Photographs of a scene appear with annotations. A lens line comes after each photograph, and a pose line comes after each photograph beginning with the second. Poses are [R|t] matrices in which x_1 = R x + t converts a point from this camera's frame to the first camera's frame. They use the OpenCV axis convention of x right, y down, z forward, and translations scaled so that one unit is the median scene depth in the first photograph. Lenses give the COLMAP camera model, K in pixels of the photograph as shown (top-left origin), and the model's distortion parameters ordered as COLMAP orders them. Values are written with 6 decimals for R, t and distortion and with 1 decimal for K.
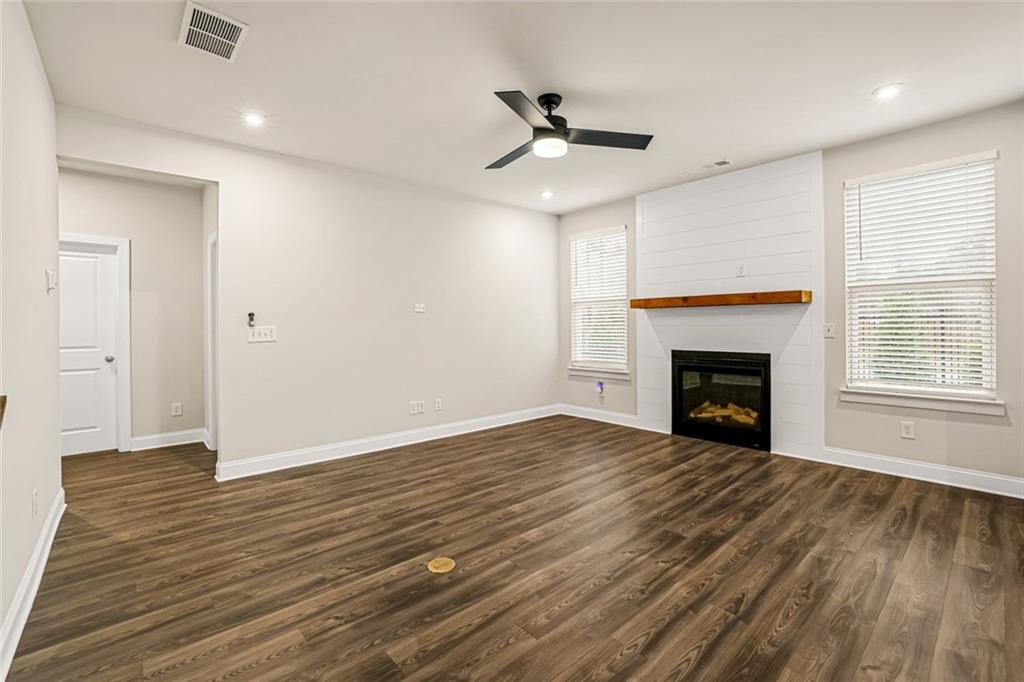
lens RADIAL K [[450.4, 0, 513.1], [0, 450.4, 331.4], [0, 0, 1]] dist [-0.032198, 0.006097]
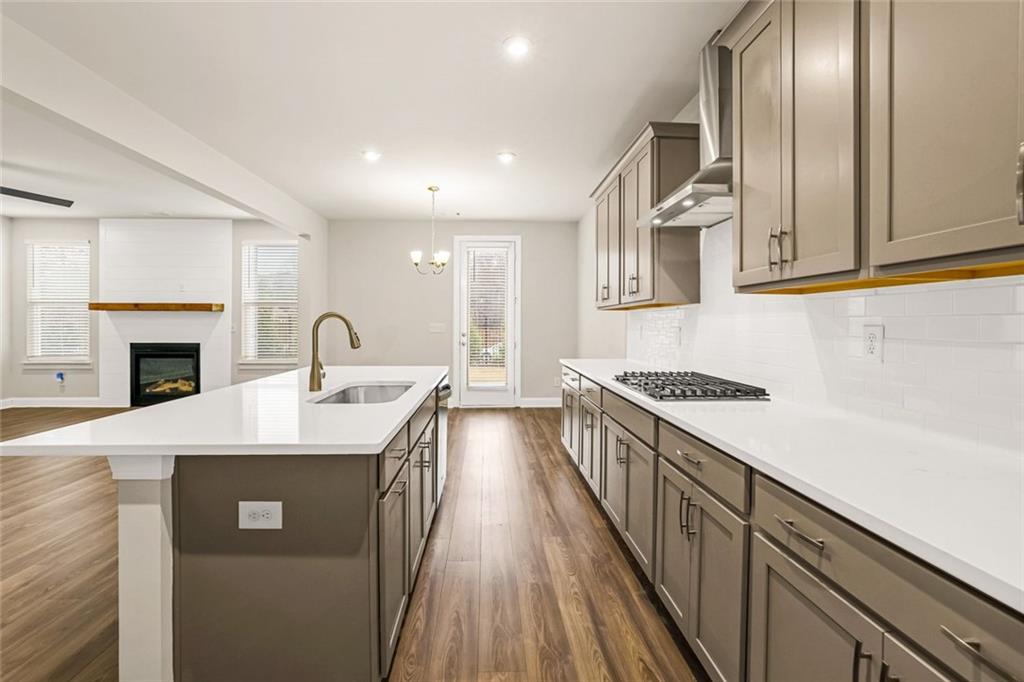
lens RADIAL K [[476.9, 0, 497.7], [0, 476.9, 331.9], [0, 0, 1]] dist [0.001712, 0.001166]
pose [[0.650459, 0.003846, 0.759531, -0.011693], [0.000421, 0.999985, -0.005424, 0.023467], [-0.759541, 0.003848, 0.650448, -0.969619]]
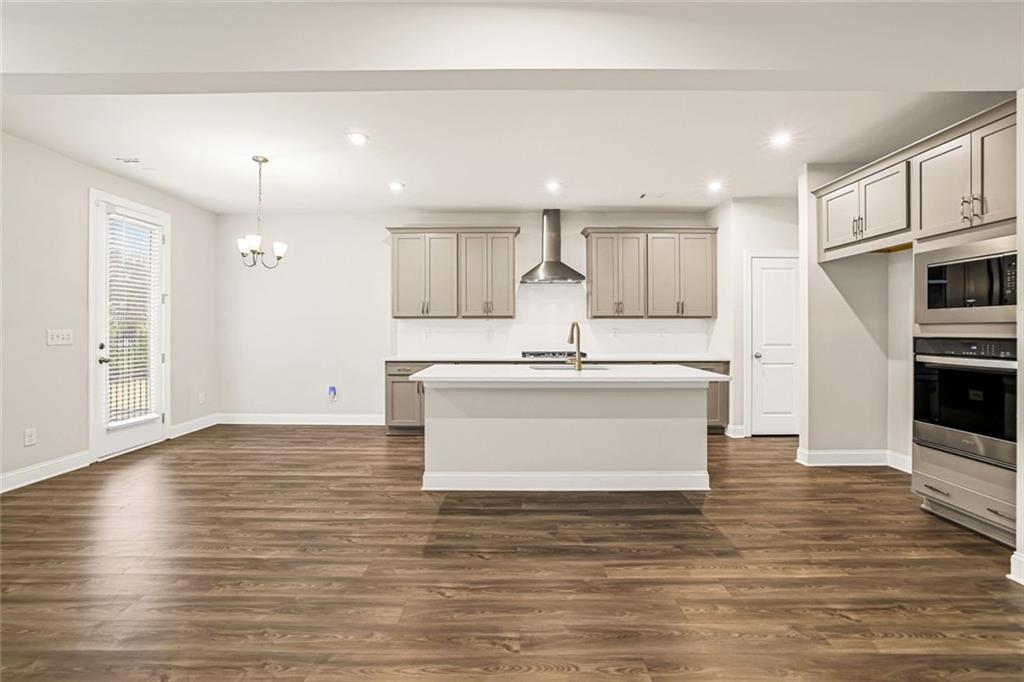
lens RADIAL K [[450.4, 0, 508.0], [0, 450.4, 332.5], [0, 0, 1]] dist [-0.032198, 0.006097]
pose [[-0.741220, 0.004529, 0.671247, -0.172326], [0.014686, 0.999847, 0.009471, -0.005720], [-0.671102, 0.016878, -0.741173, 0.501328]]
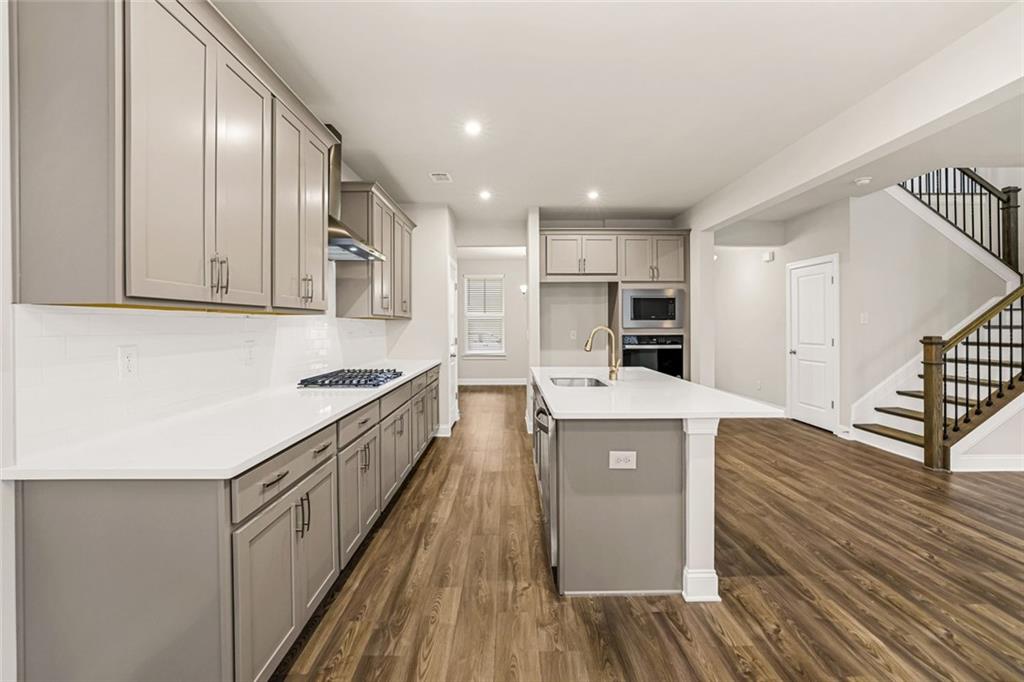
lens RADIAL K [[450.4, 0, 504.5], [0, 450.4, 322.0], [0, 0, 1]] dist [-0.032198, 0.006097]
pose [[-0.666952, -0.004839, -0.745085, 1.167991], [-0.005131, 0.999985, -0.001902, -0.017597], [0.745083, 0.002554, -0.666967, 0.108789]]
